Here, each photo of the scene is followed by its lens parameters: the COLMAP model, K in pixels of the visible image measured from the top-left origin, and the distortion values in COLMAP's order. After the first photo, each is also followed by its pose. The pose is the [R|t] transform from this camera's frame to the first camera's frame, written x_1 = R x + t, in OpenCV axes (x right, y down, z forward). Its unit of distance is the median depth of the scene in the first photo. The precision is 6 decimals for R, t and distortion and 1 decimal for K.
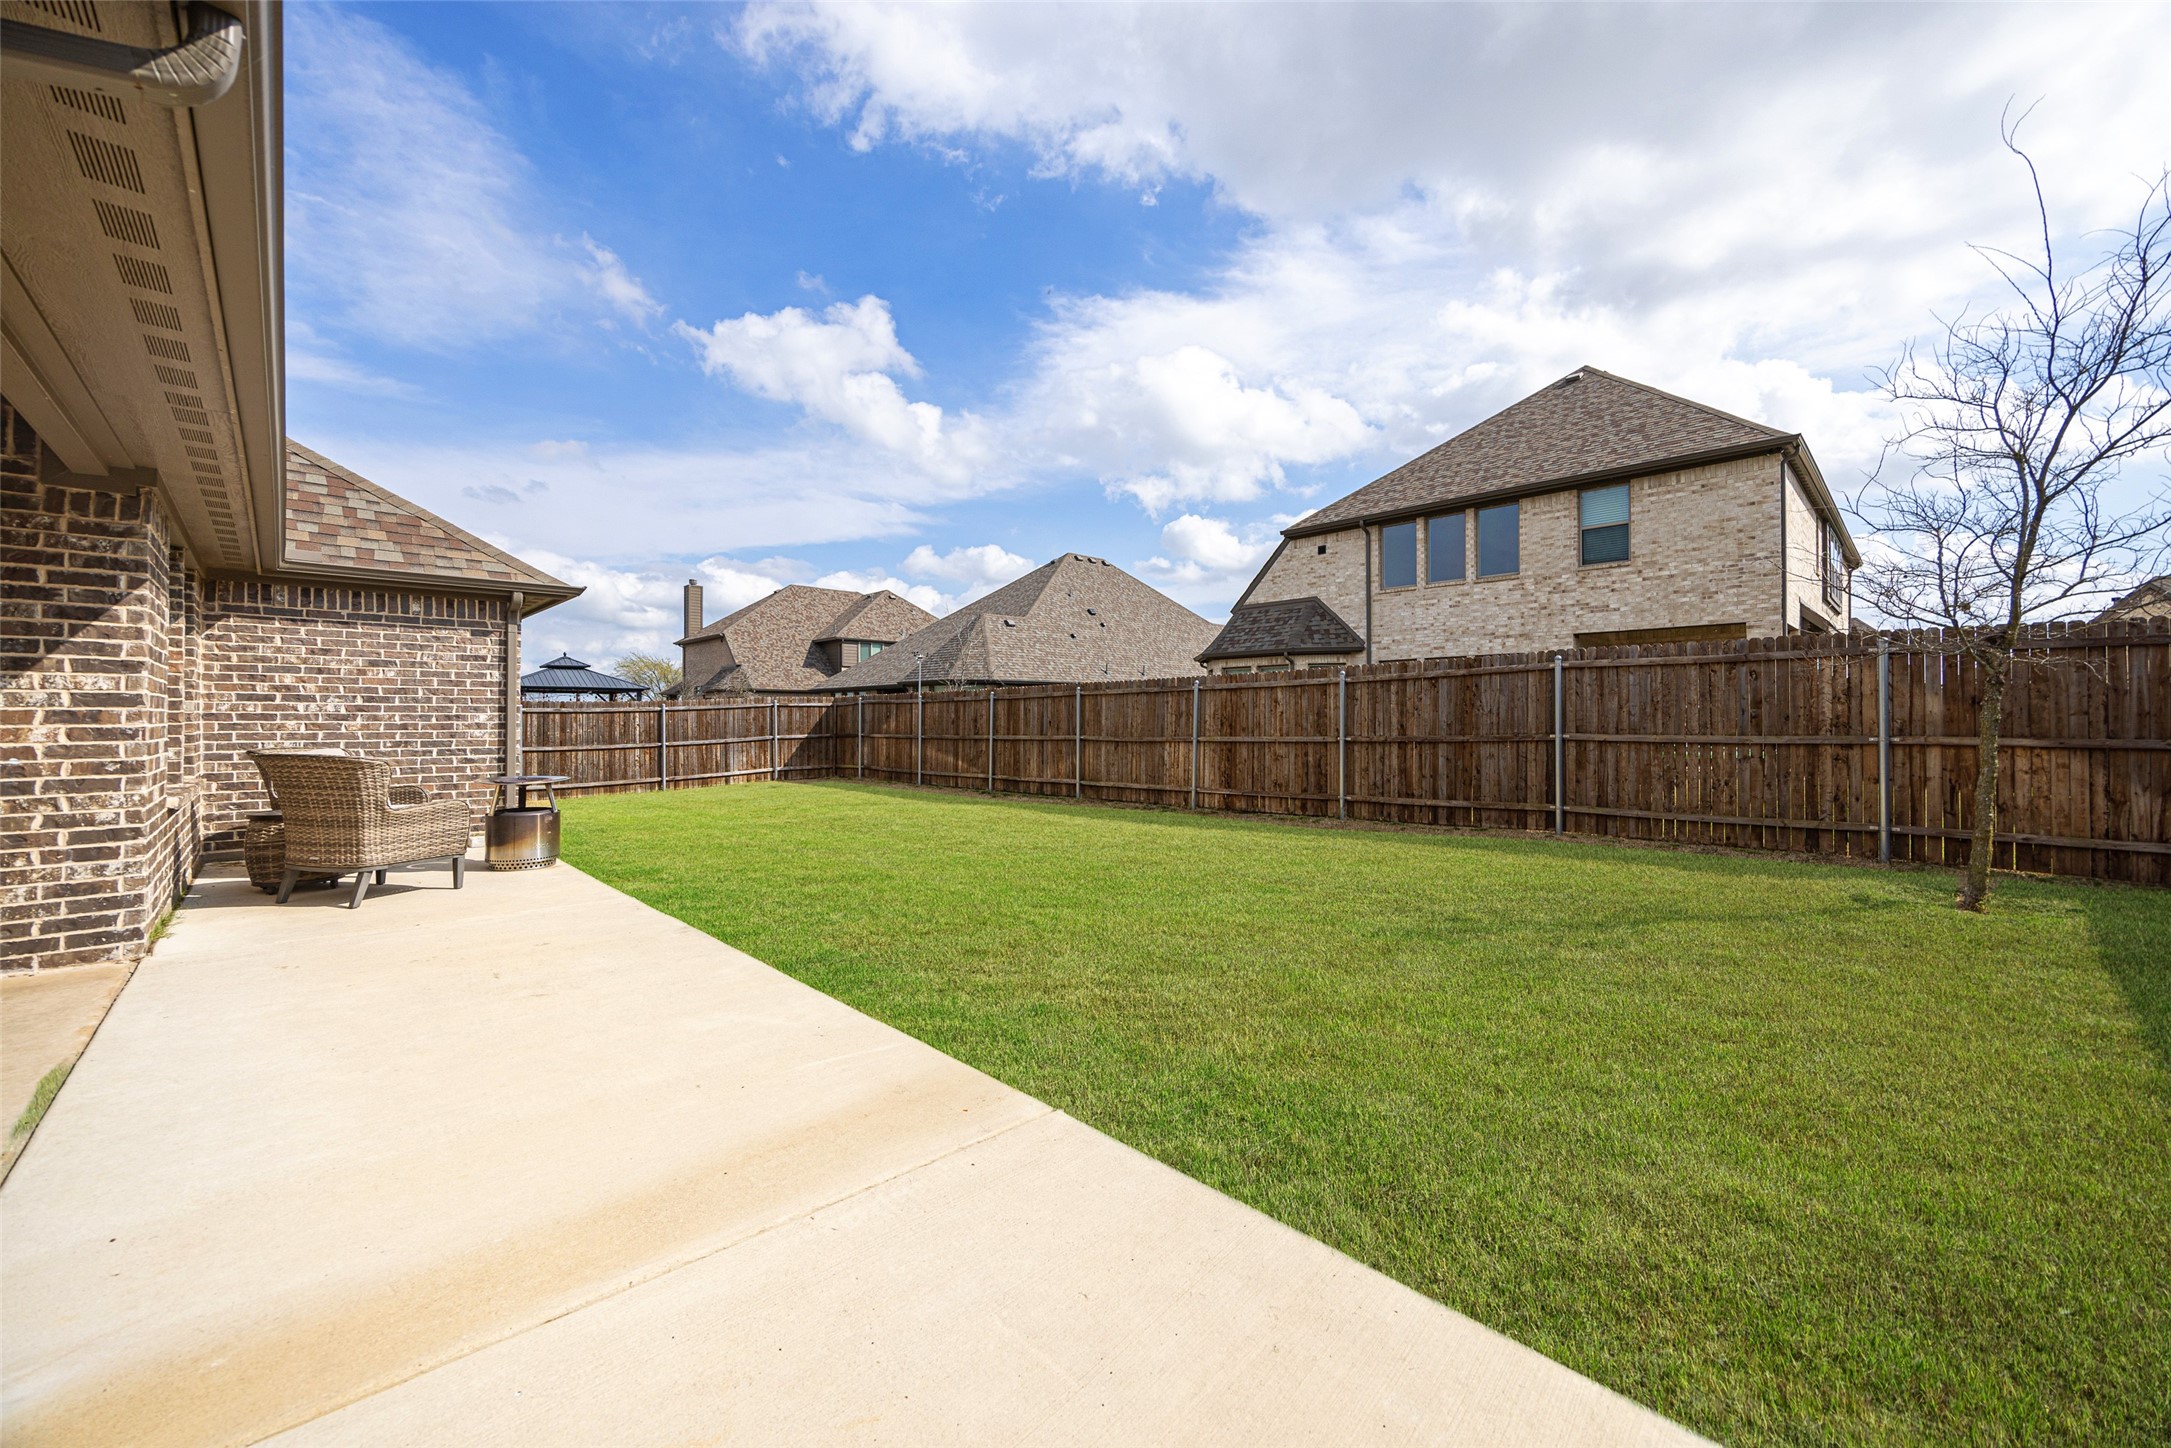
lens RADIAL K [[831.6, 0, 1085.8], [0, 831.6, 716.0], [0, 0, 1]] dist [-0.001073, 0.000126]
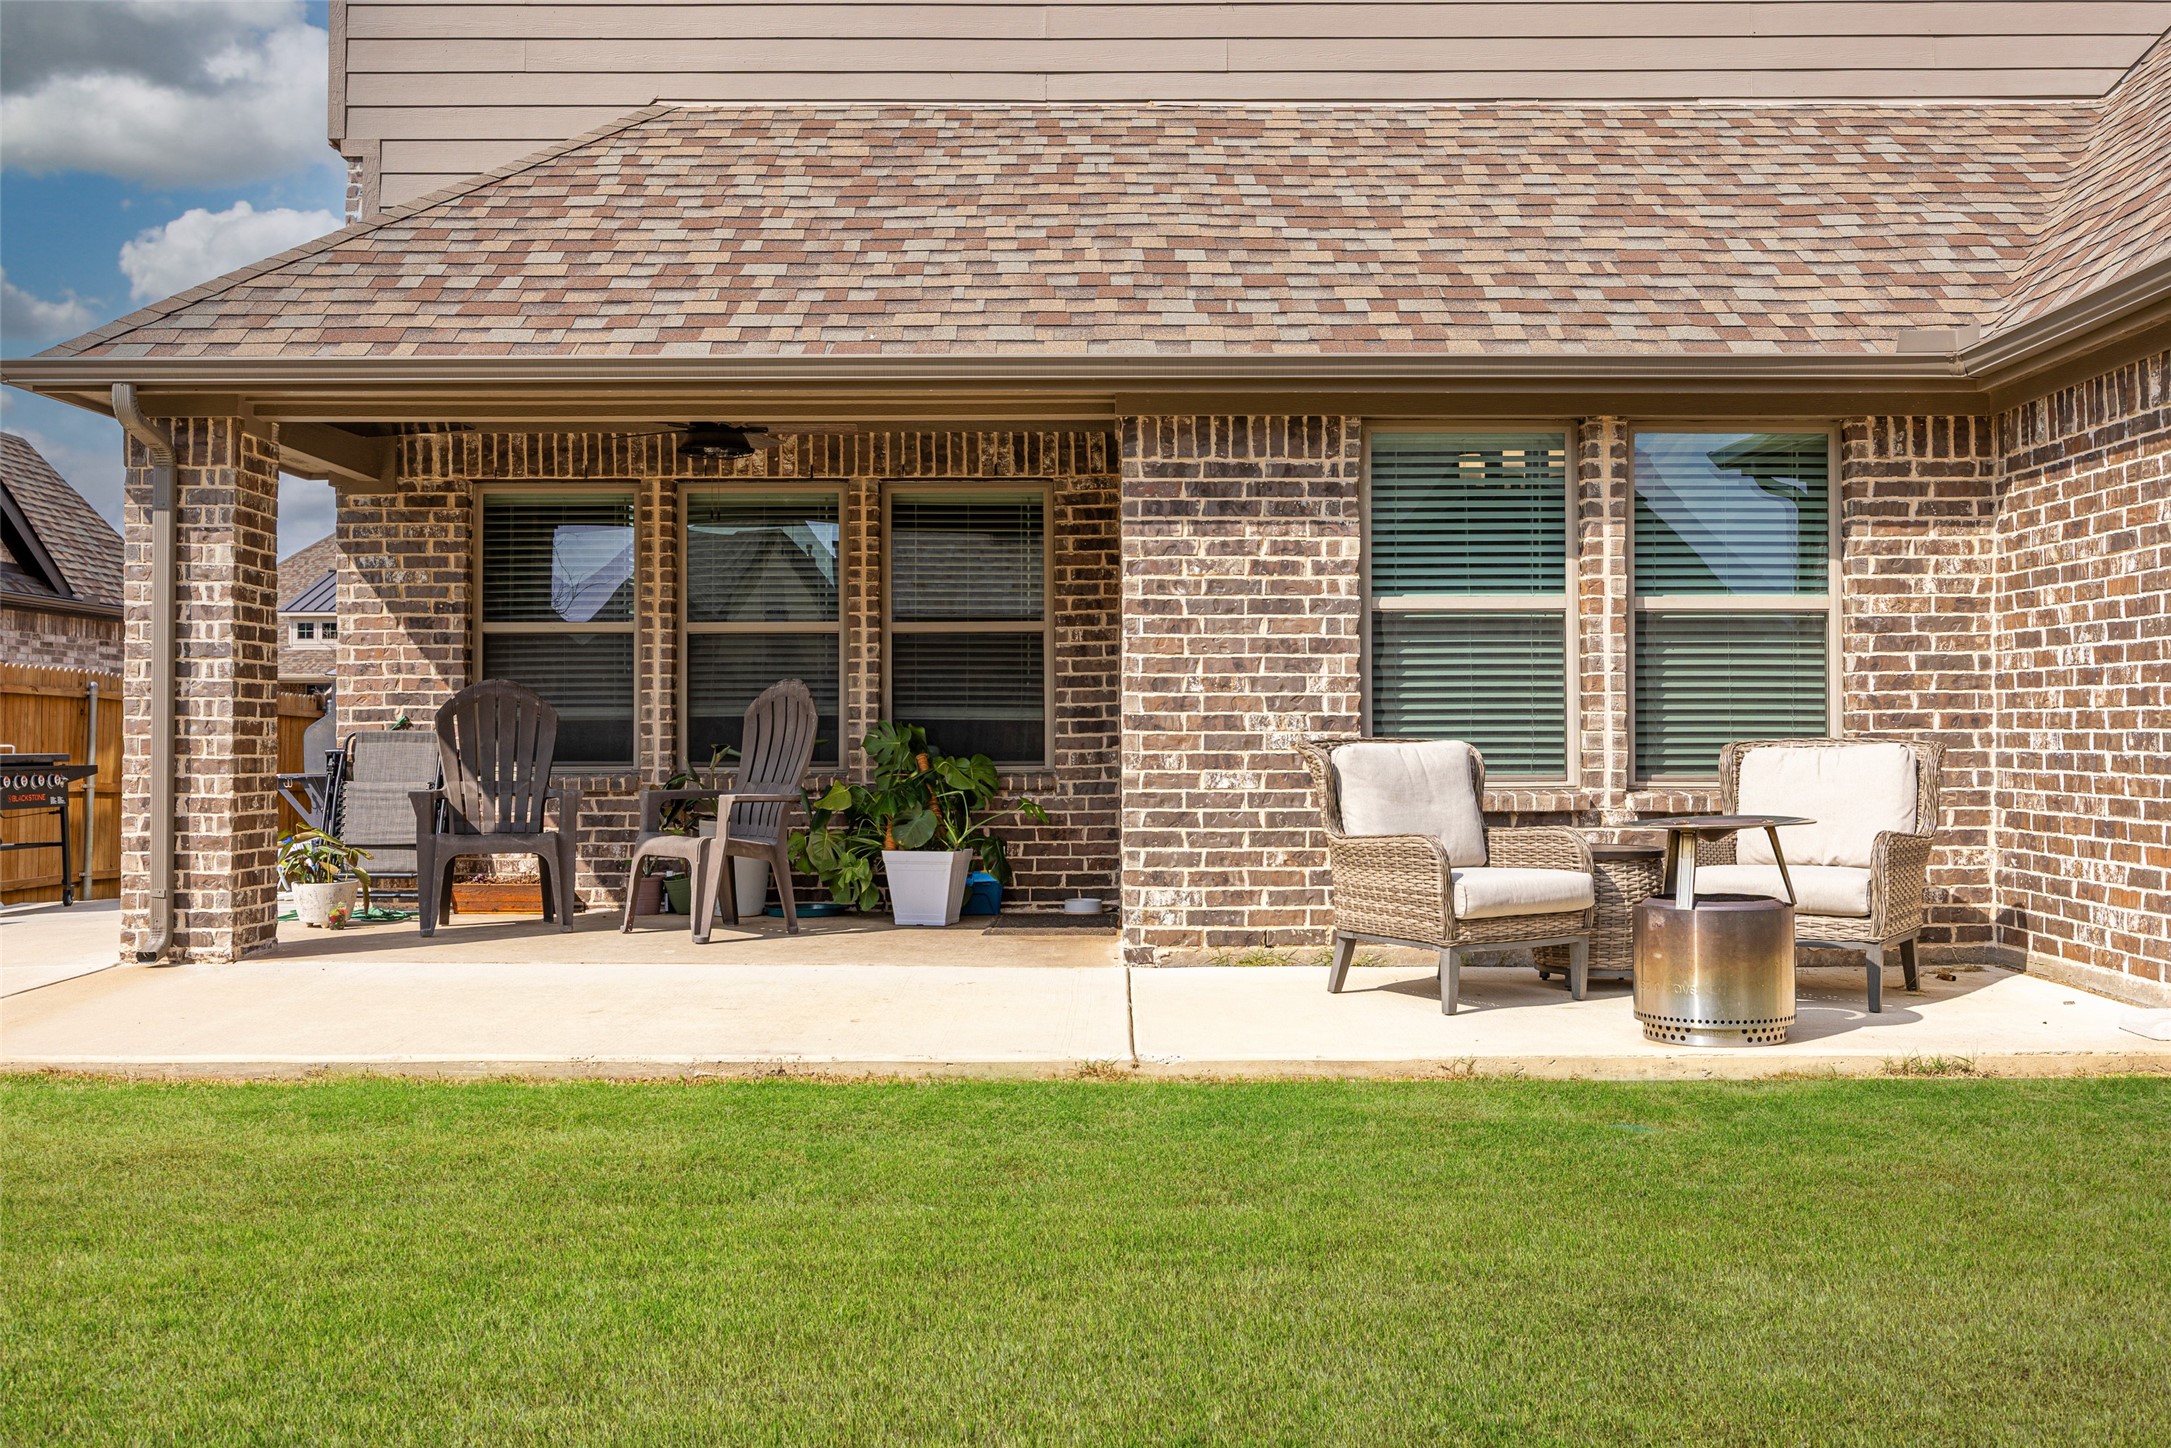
lens RADIAL K [[2067.5, 0, 1085.5], [0, 2067.5, 724.0], [0, 0, 1]] dist [-0.009781, 0.014210]
pose [[-0.699005, -0.006888, -0.715084, 0.445161], [0.003086, 0.999915, -0.012648, 0.072440], [0.715110, -0.011048, -0.698924, 2.579783]]
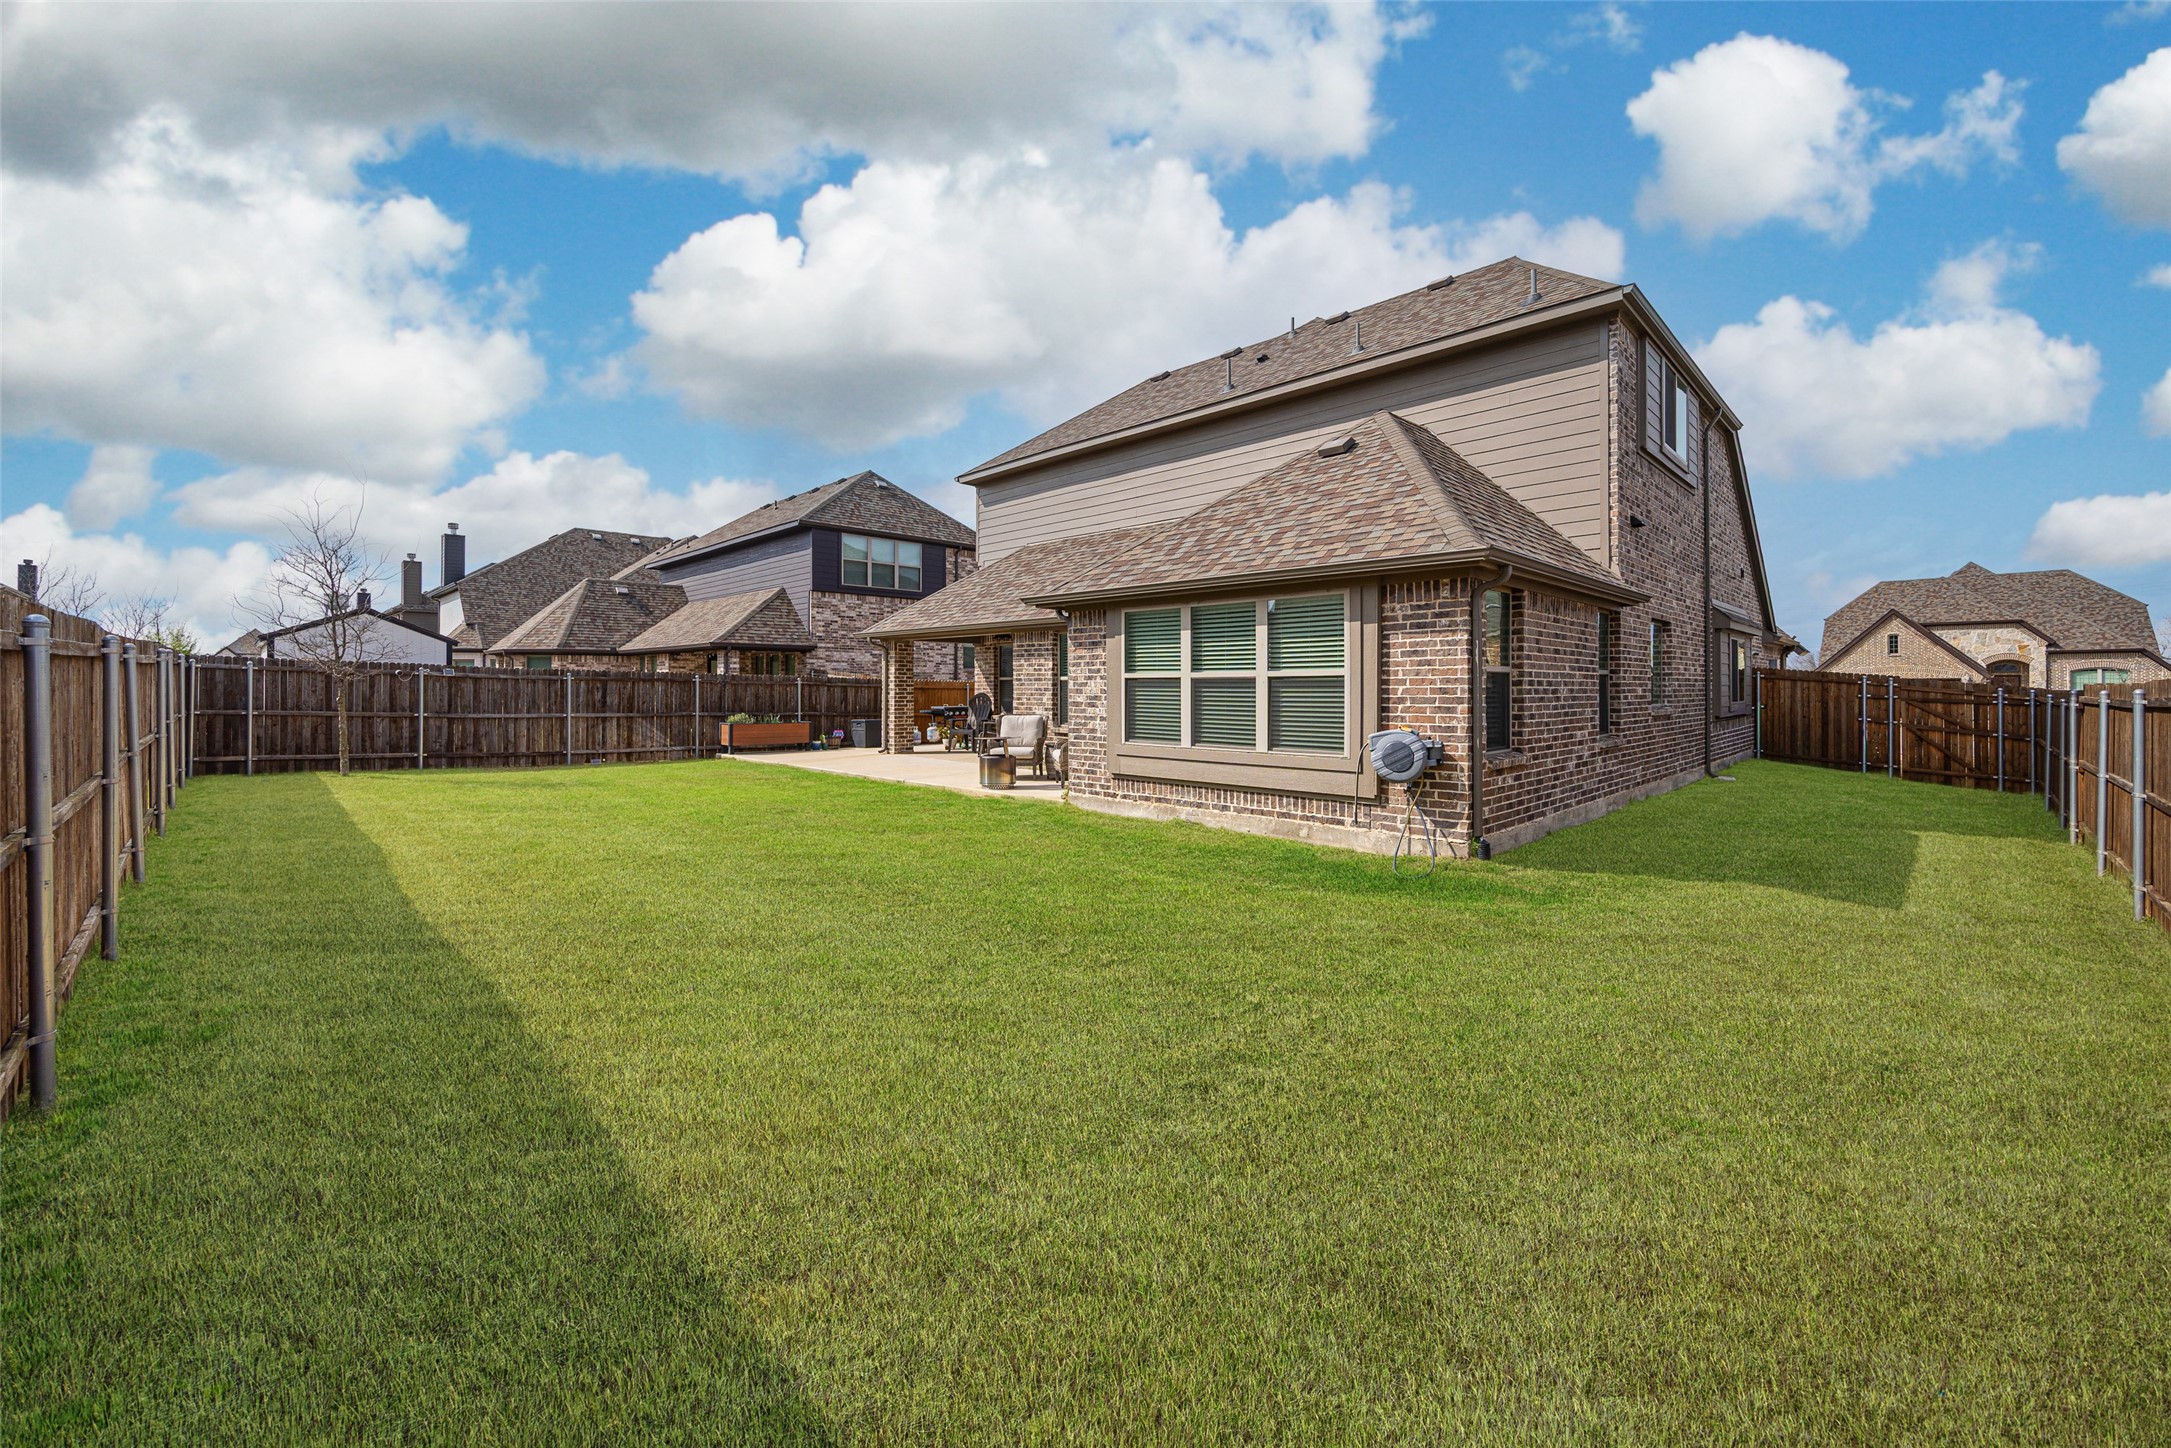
lens RADIAL K [[831.6, 0, 1085.8], [0, 831.6, 716.0], [0, 0, 1]] dist [-0.001073, 0.000126]
pose [[-0.999996, 0.002156, 0.001842, -1.515449], [0.002212, 0.999507, 0.031305, -0.038179], [-0.001773, 0.031309, -0.999508, 4.780253]]
